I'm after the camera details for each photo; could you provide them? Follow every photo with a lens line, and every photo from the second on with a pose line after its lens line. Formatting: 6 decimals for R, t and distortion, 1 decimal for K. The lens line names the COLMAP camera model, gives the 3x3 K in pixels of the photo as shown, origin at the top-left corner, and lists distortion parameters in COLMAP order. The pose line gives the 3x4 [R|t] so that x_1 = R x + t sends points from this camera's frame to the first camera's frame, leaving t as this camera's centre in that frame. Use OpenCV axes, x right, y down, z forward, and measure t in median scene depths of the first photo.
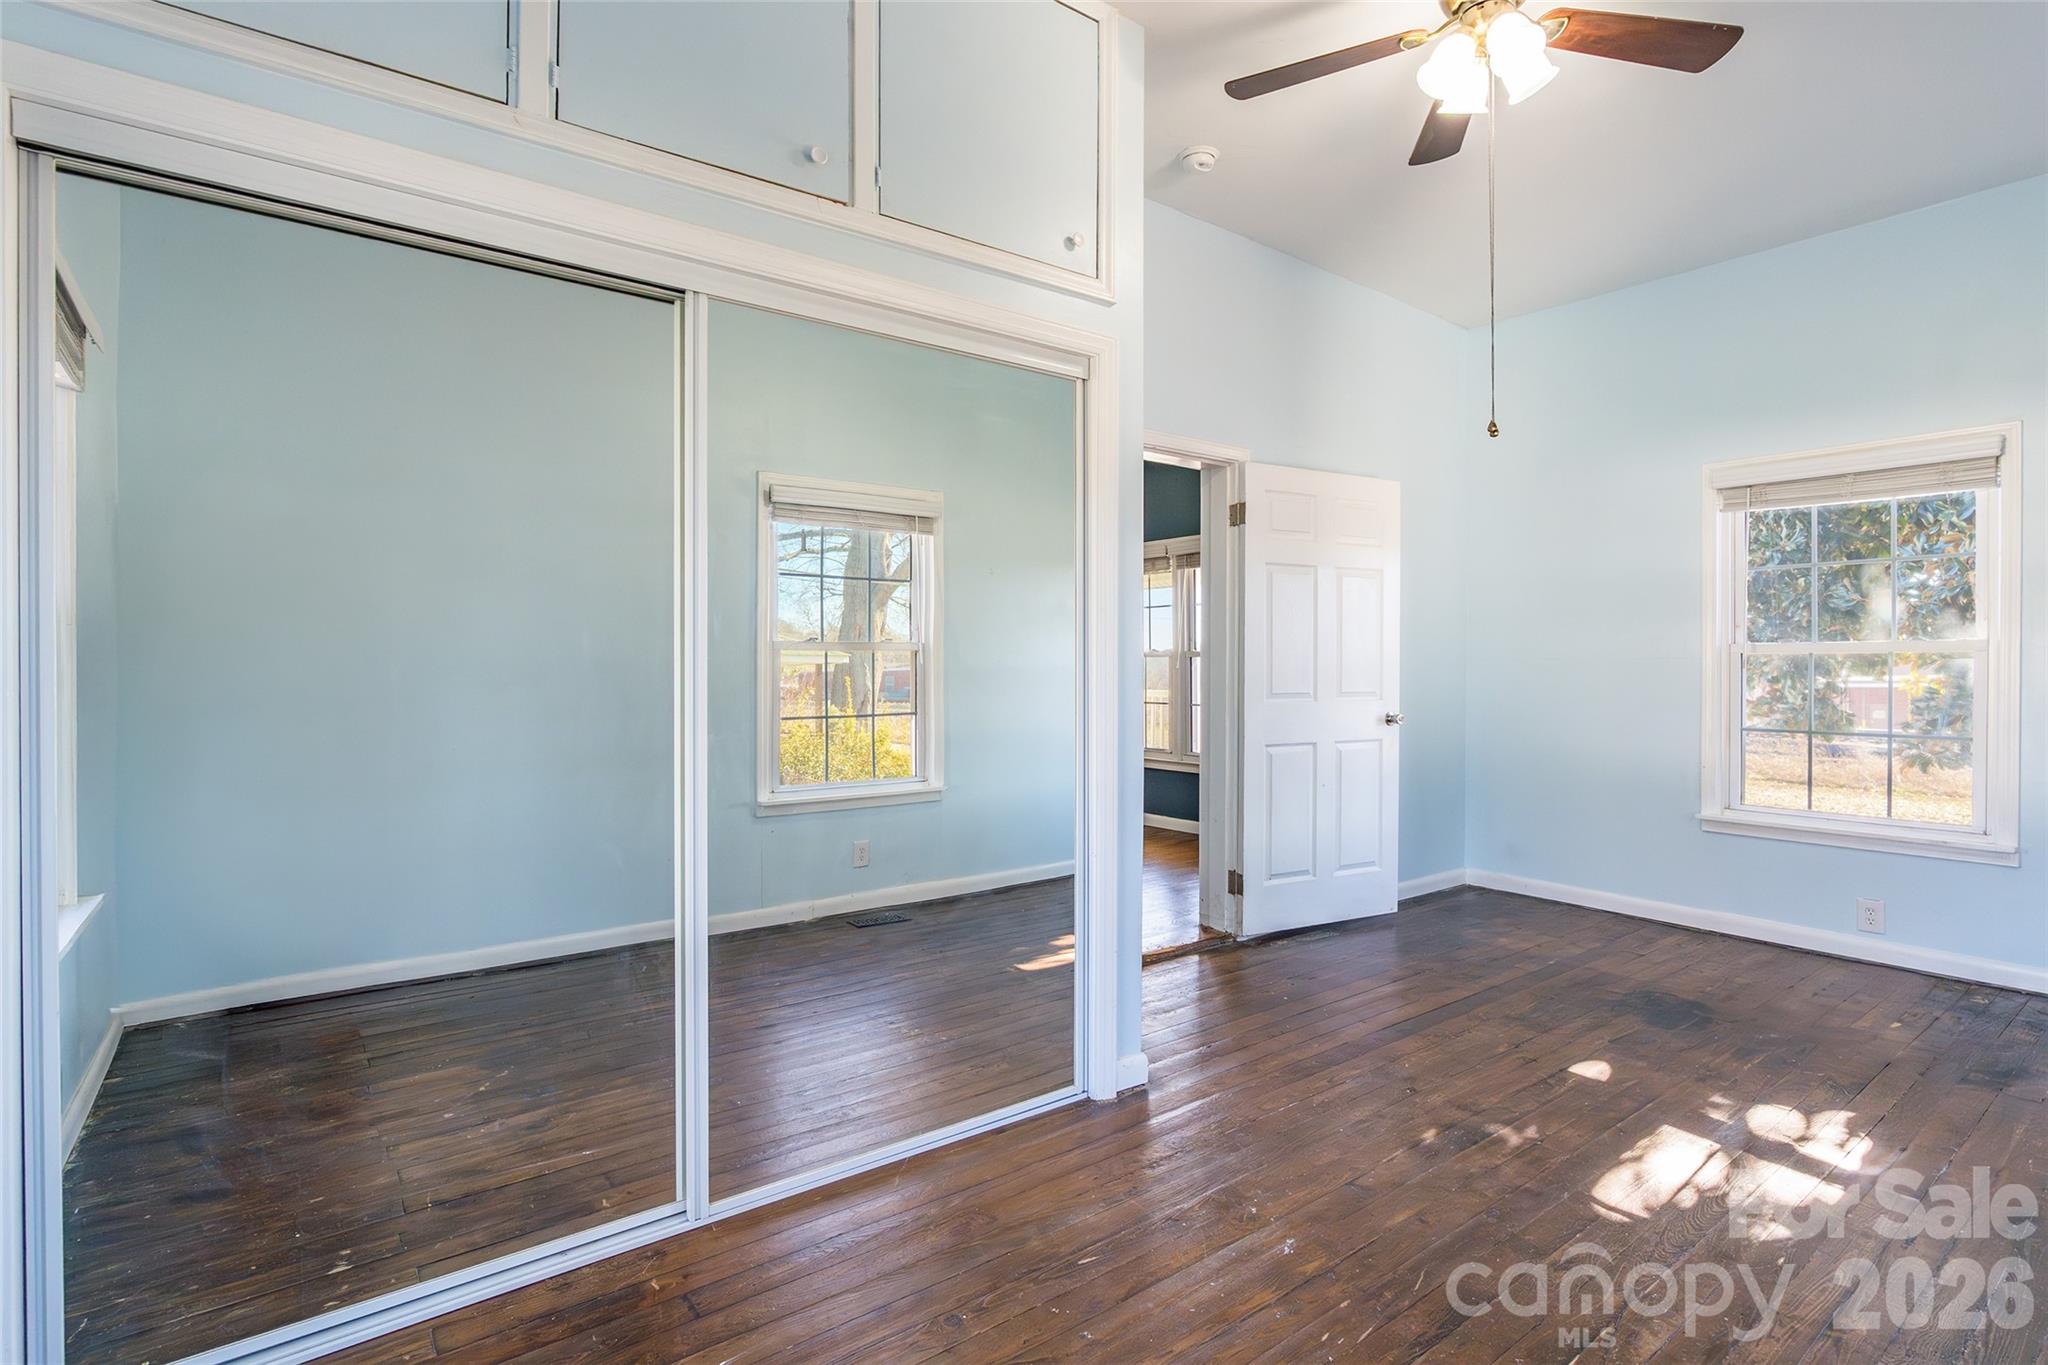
lens RADIAL K [[962.9, 0, 1019.1], [0, 962.9, 675.2], [0, 0, 1]] dist [0.000977, 0.000190]
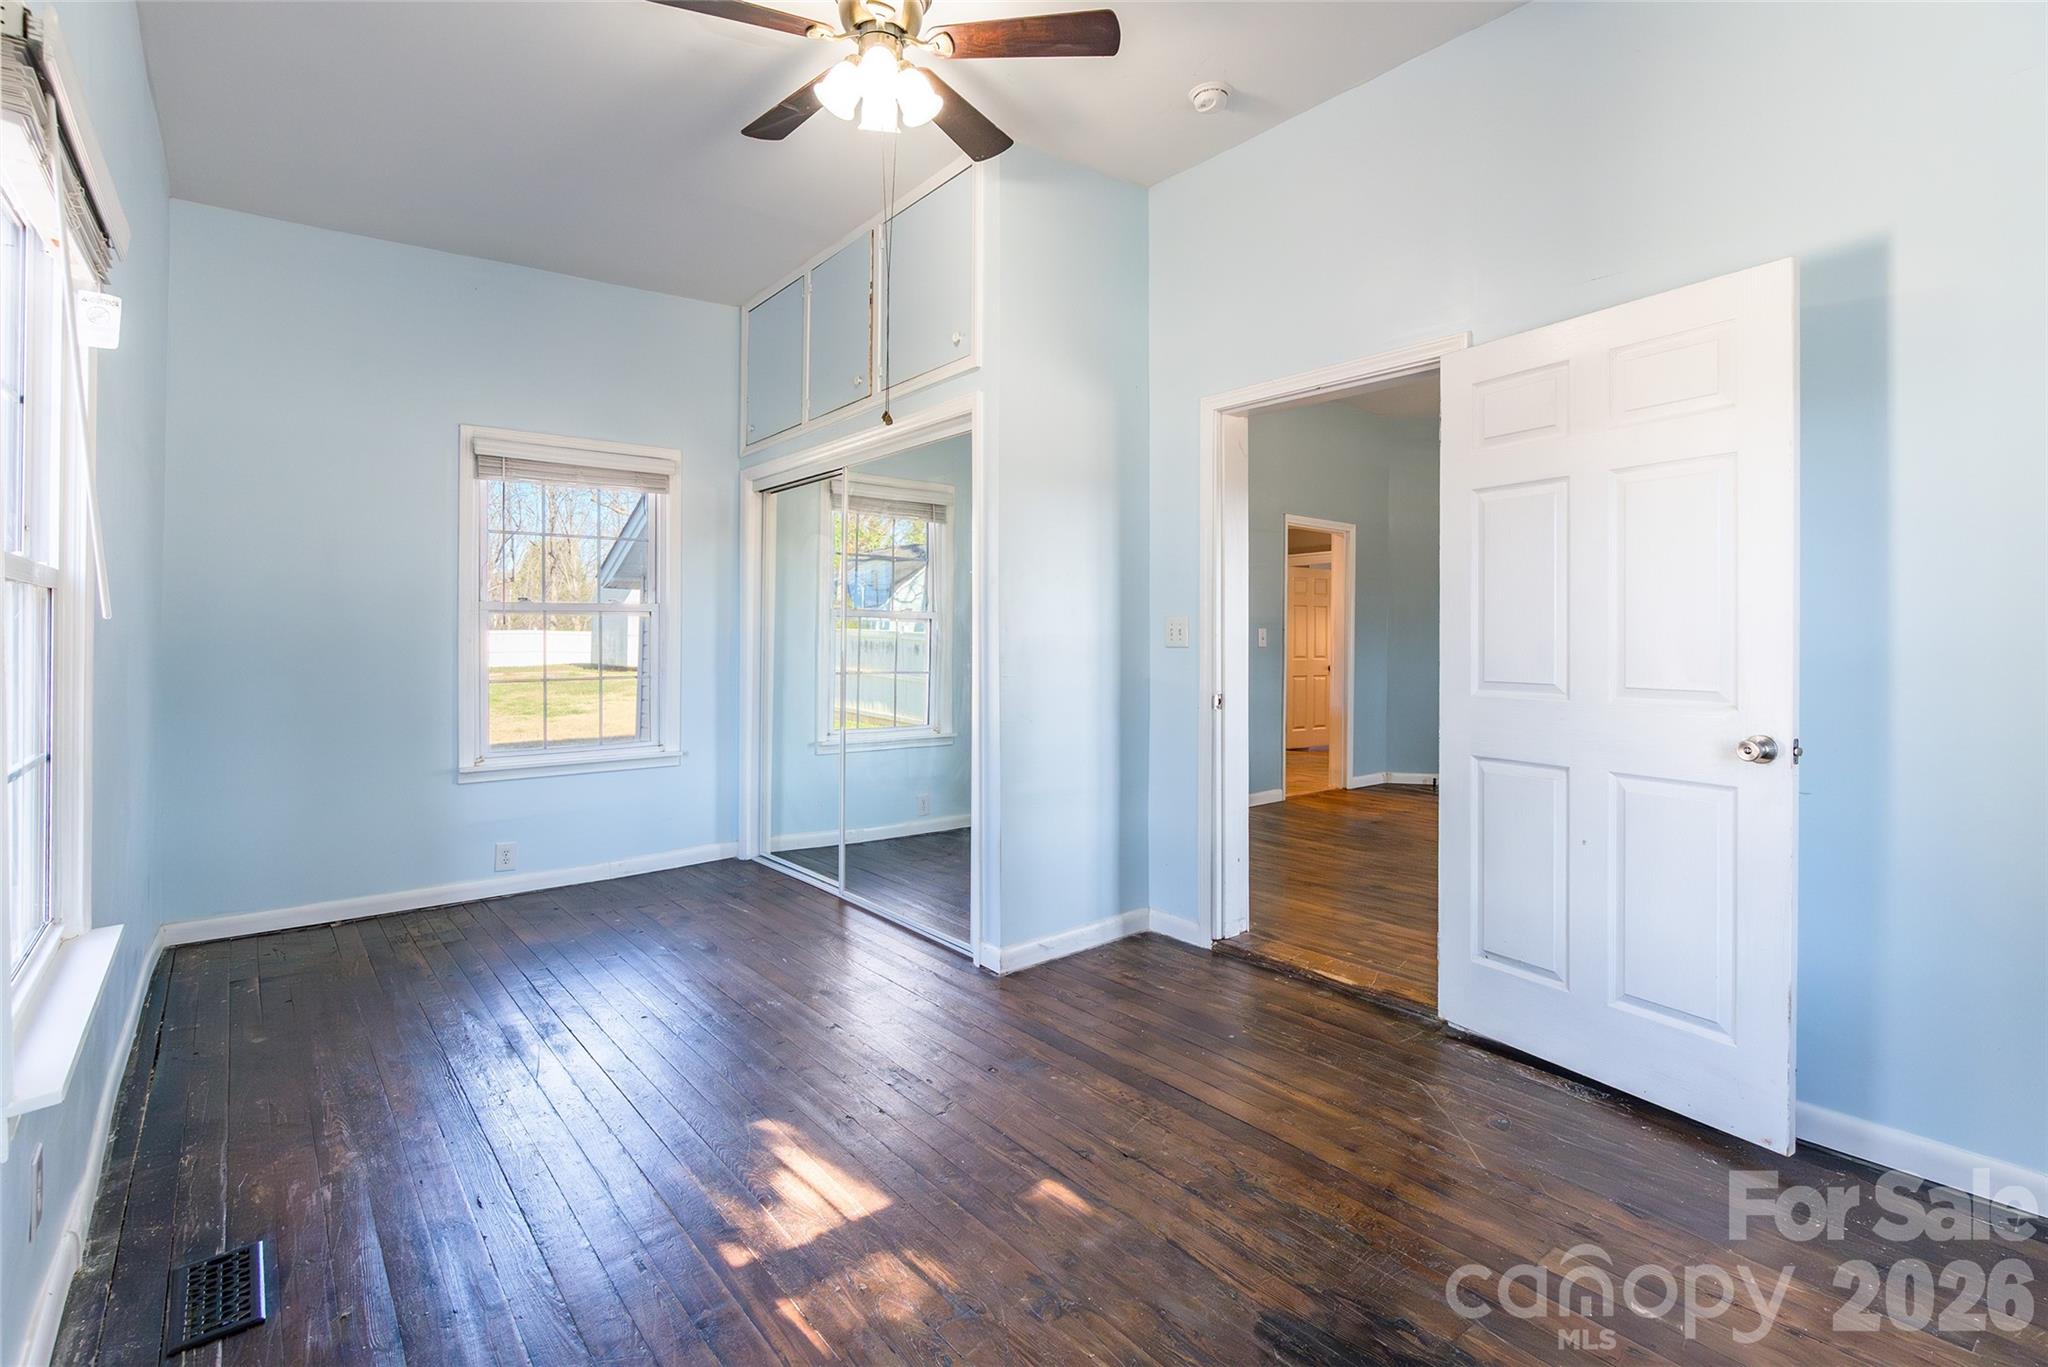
lens RADIAL K [[951.5, 0, 1023.0], [0, 951.5, 636.8], [0, 0, 1]] dist [-0.000954, -0.000150]
pose [[0.050422, 0.000843, -0.998728, 0.907102], [-0.008945, 0.999960, 0.000393, -0.009149], [0.998688, 0.008913, 0.050428, 0.641449]]
